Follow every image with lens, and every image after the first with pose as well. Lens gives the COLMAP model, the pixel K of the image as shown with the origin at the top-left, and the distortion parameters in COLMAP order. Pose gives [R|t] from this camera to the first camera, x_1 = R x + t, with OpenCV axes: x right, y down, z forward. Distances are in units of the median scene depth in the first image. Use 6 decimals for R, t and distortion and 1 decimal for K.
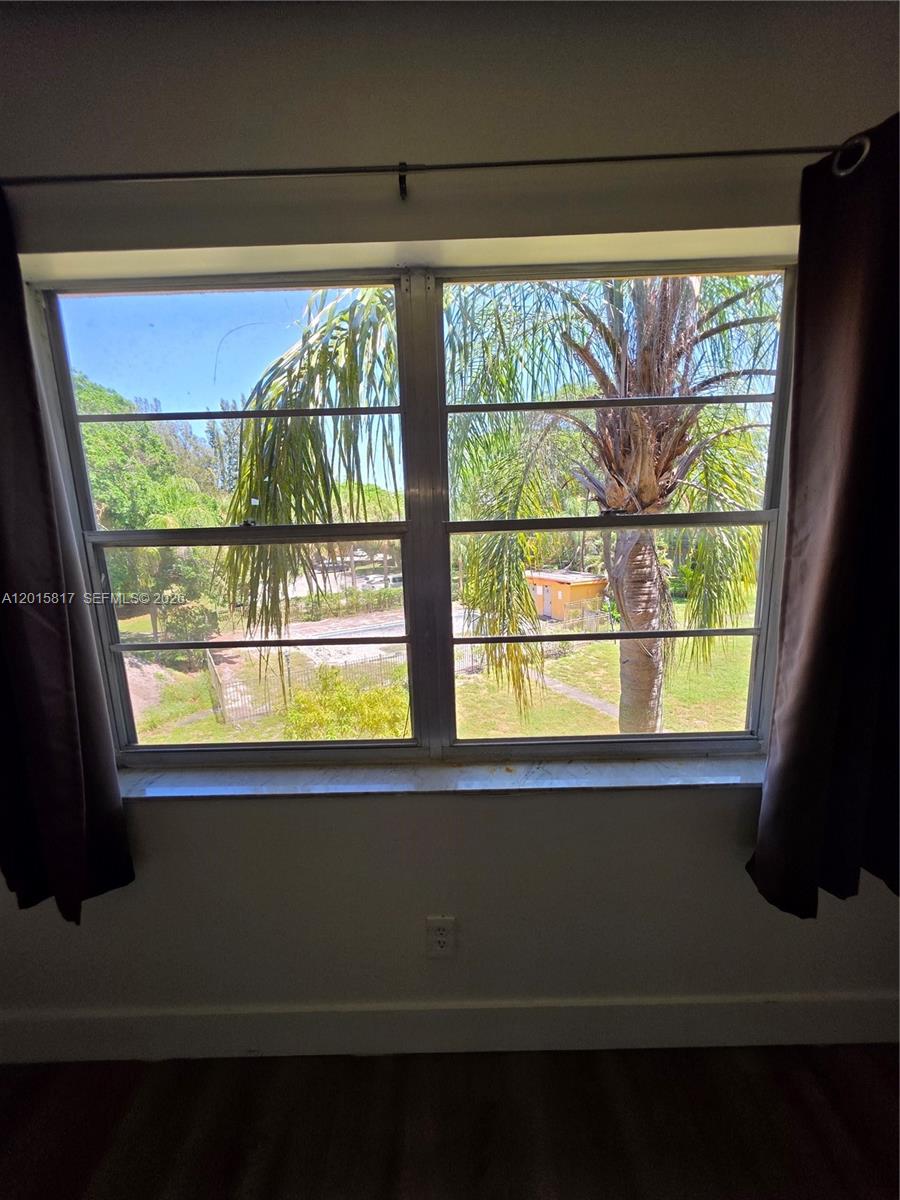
lens RADIAL K [[479.3, 0, 452.6], [0, 479.3, 604.3], [0, 0, 1]] dist [-0.001679, -0.000157]
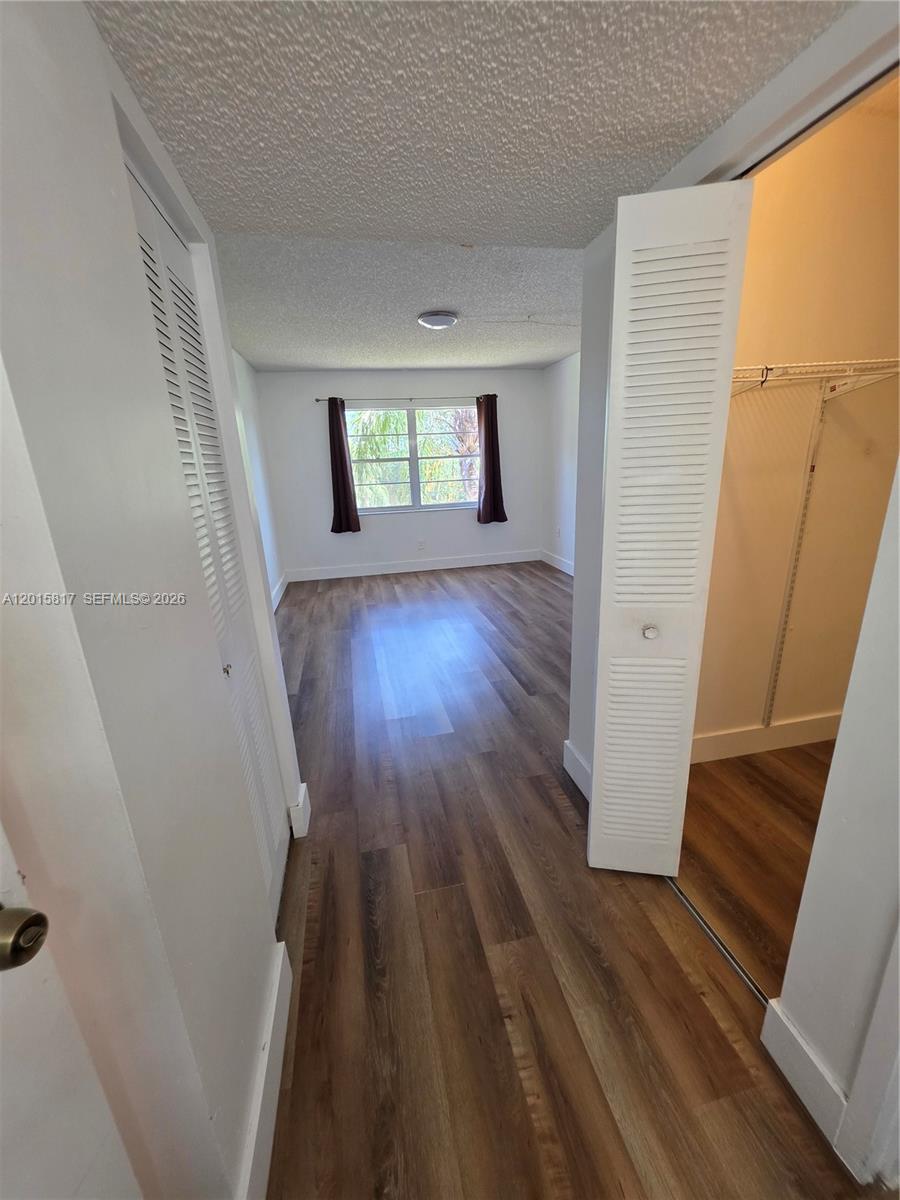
lens RADIAL K [[483.4, 0, 452.1], [0, 483.4, 605.0], [0, 0, 1]] dist [-0.000158, -0.000179]
pose [[0.979074, -0.070595, 0.190866, -0.708990], [0.050262, 0.992732, 0.109350, 0.798860], [-0.197198, -0.097469, 0.975506, -4.002943]]
